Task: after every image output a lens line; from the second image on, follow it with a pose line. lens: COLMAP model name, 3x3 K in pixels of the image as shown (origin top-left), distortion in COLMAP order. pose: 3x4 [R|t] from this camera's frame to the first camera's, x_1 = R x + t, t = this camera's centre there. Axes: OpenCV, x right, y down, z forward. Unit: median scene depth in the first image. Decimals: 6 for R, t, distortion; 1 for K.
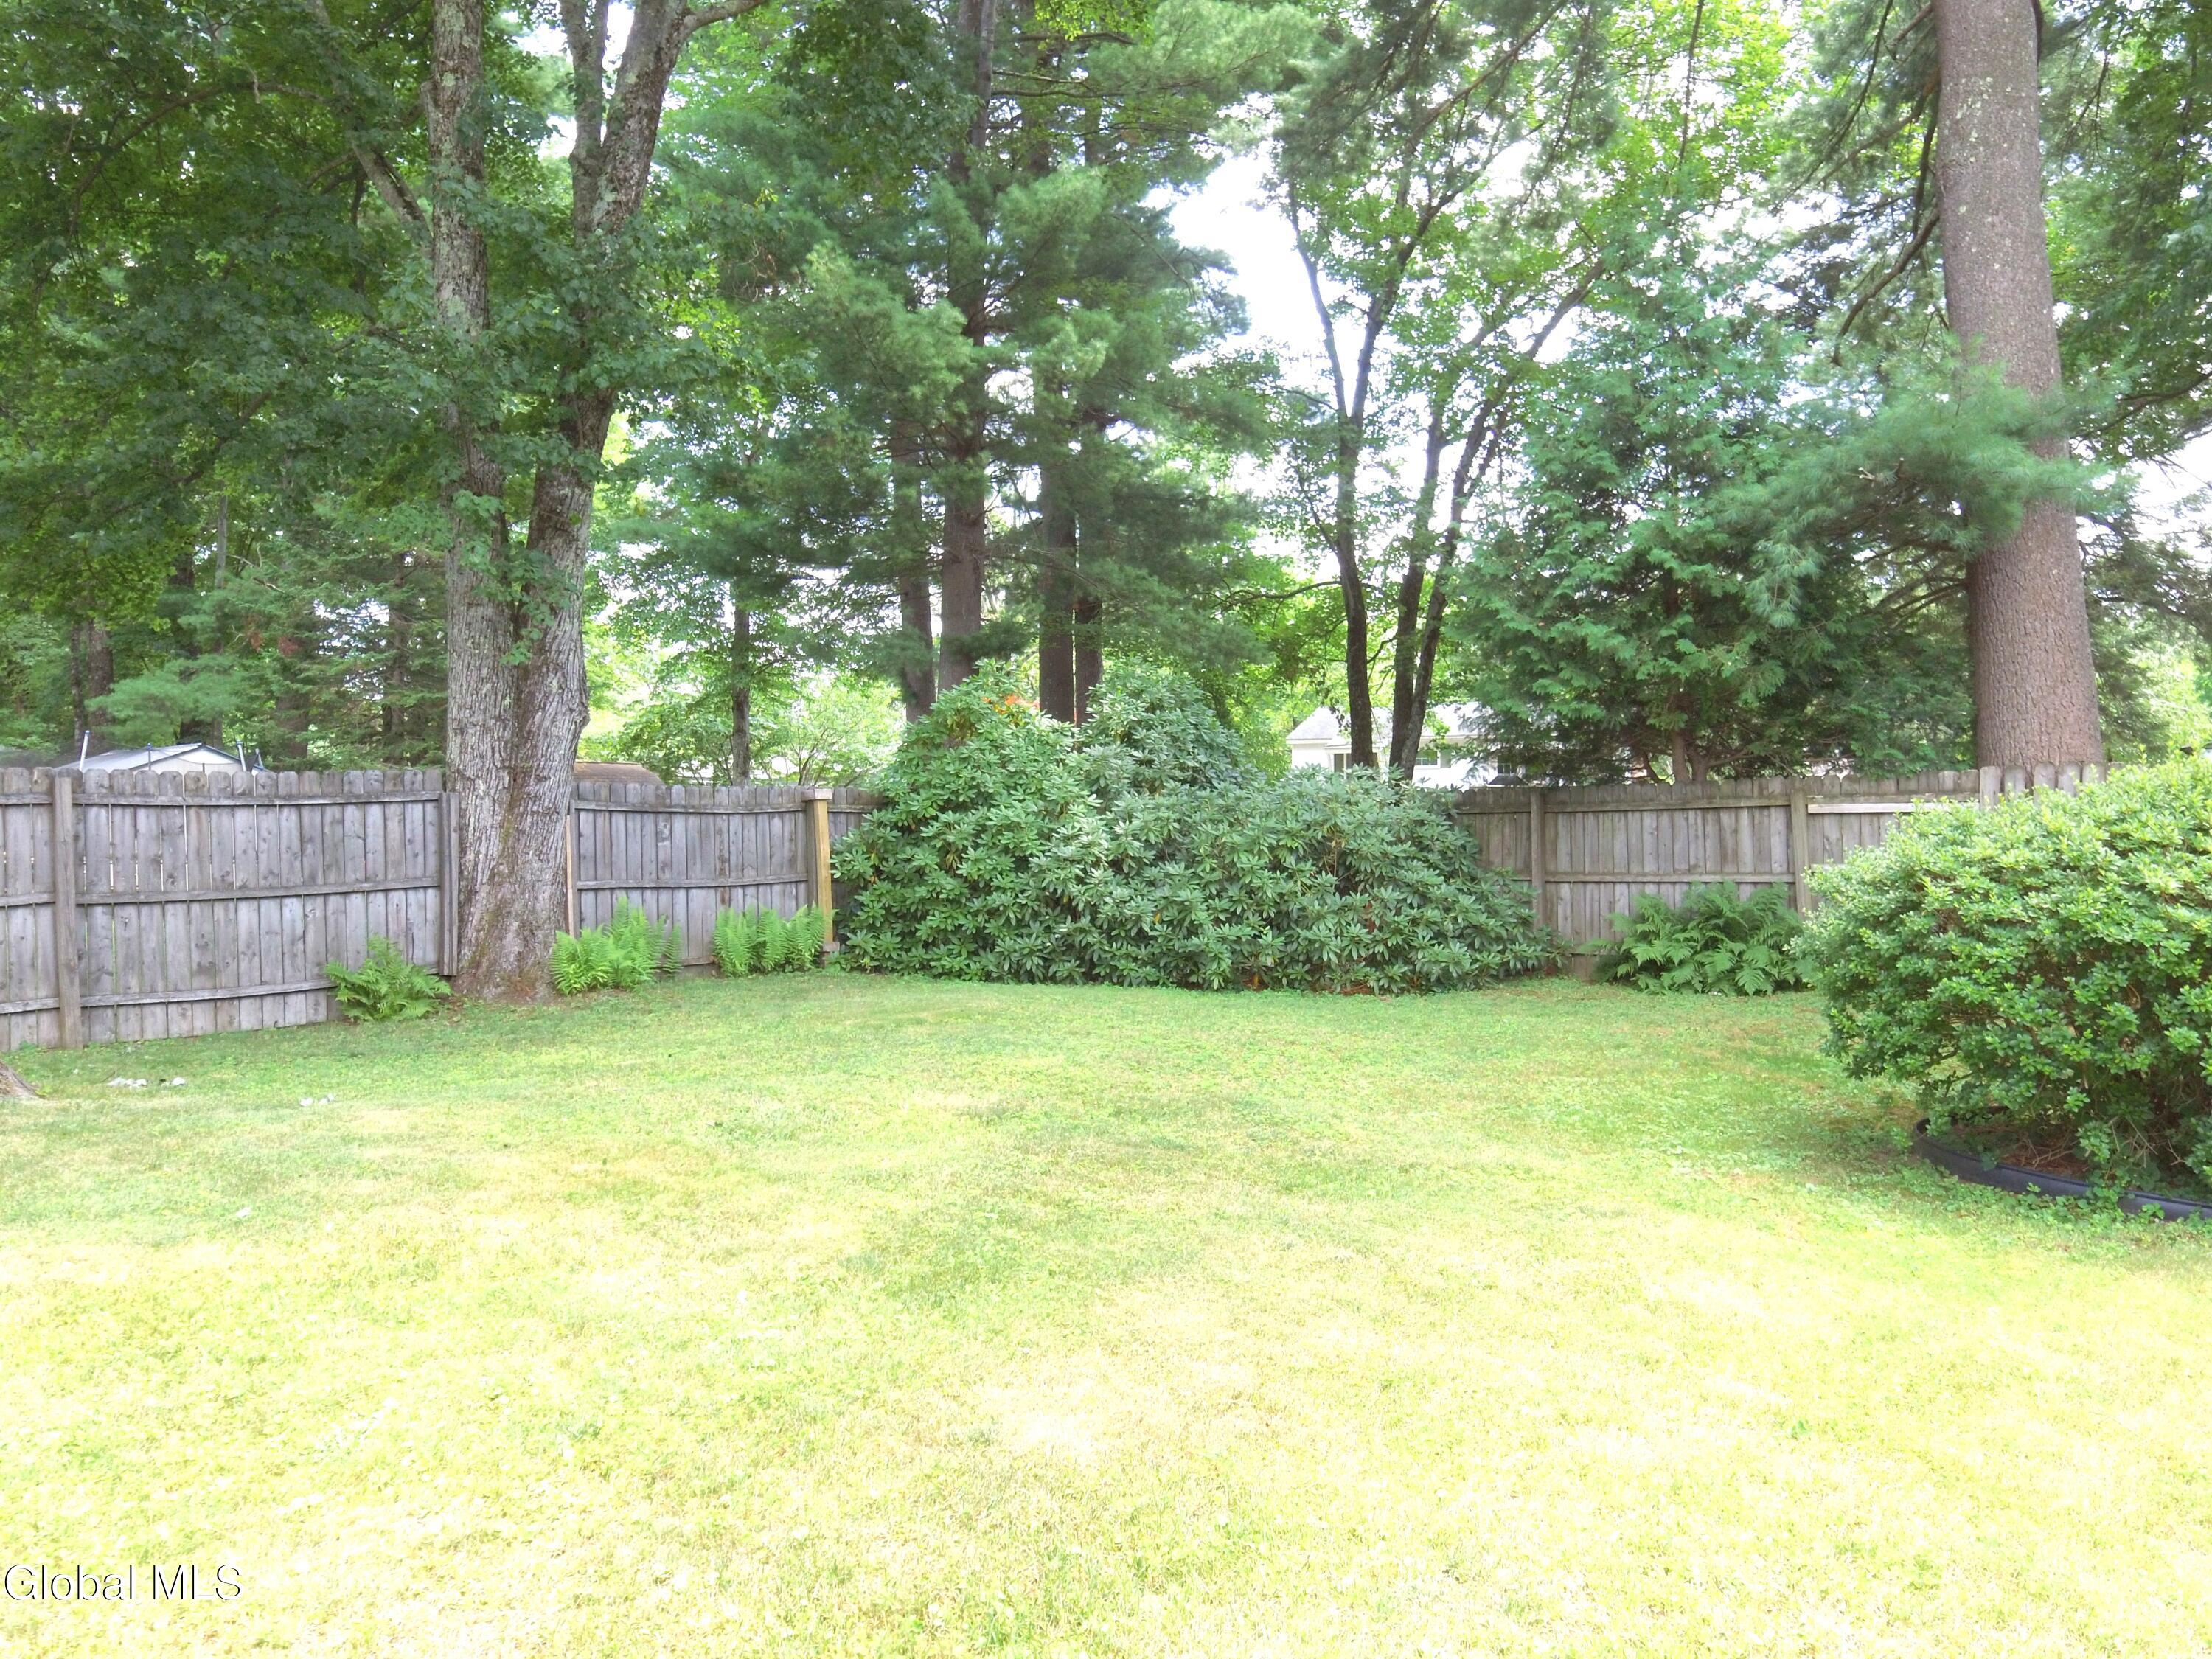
lens RADIAL K [[1506.4, 0, 1127.6], [0, 1506.4, 828.5], [0, 0, 1]] dist [-0.001138, -0.001986]
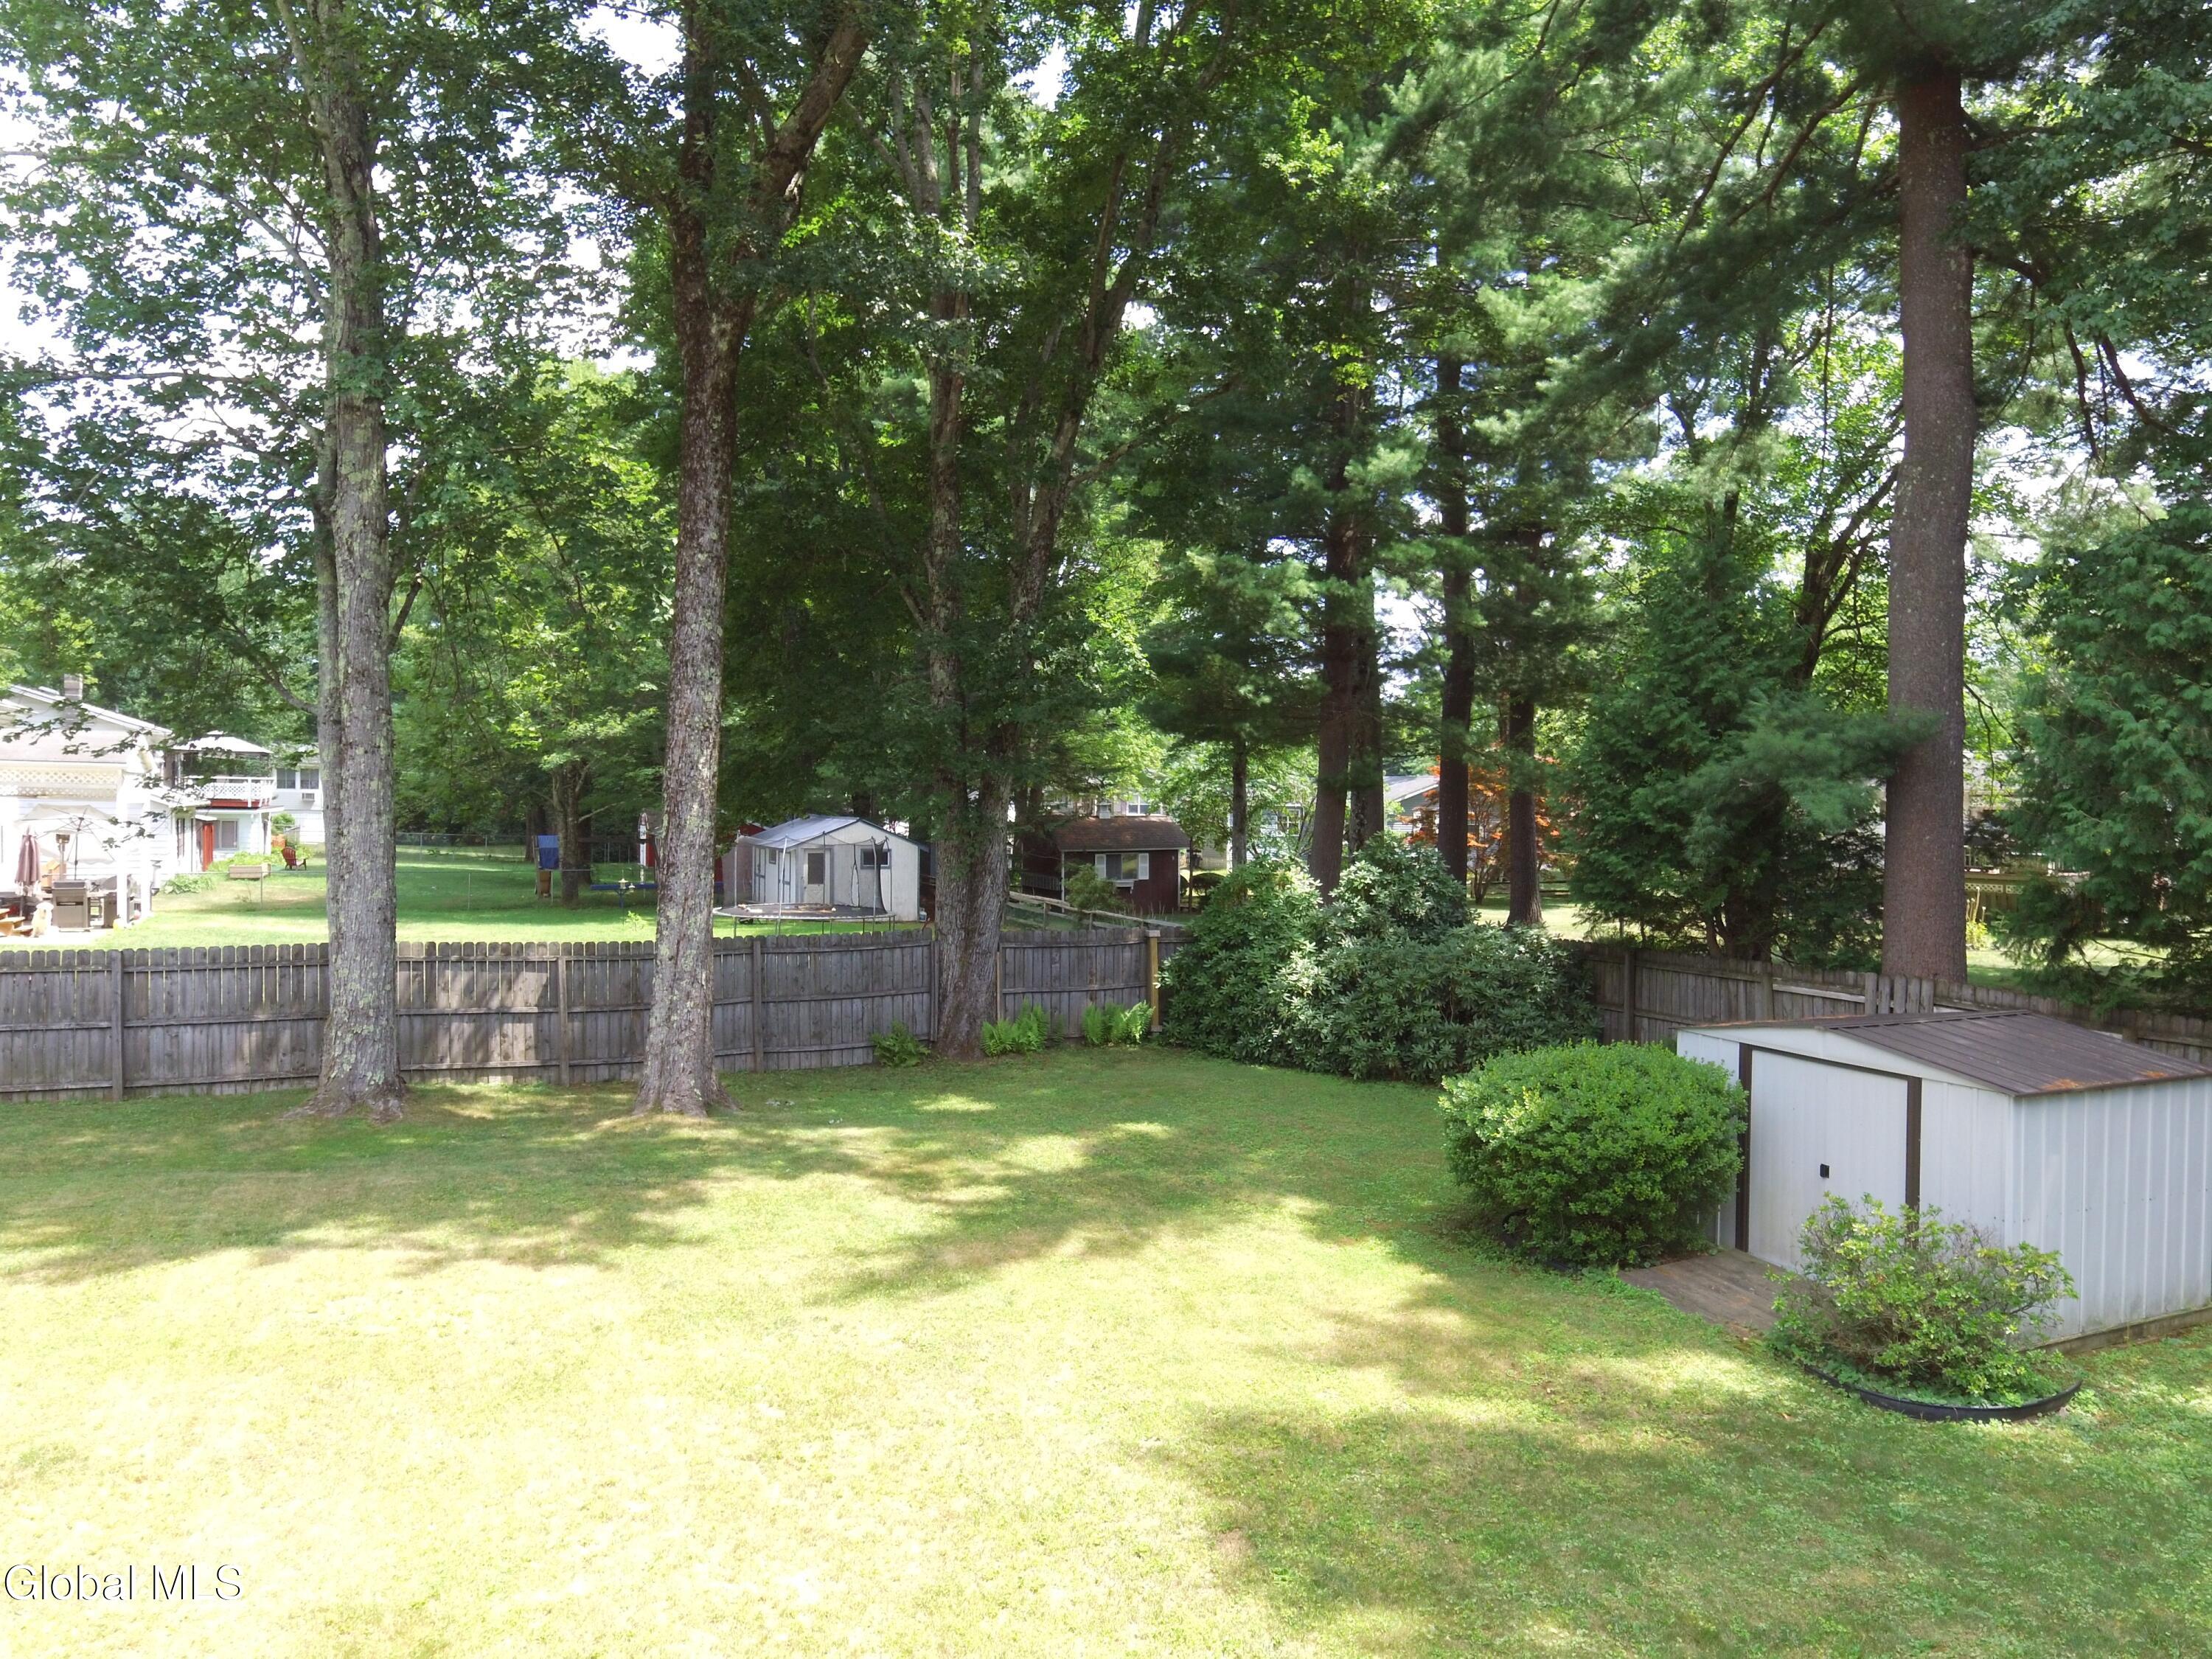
lens RADIAL K [[1506.4, 0, 1127.6], [0, 1506.4, 828.5], [0, 0, 1]] dist [-0.001138, -0.001986]
pose [[0.921623, 0.017257, -0.387702, 0.467038], [-0.012660, 0.999816, 0.014407, -0.187375], [0.387879, -0.008370, 0.921672, -0.588560]]
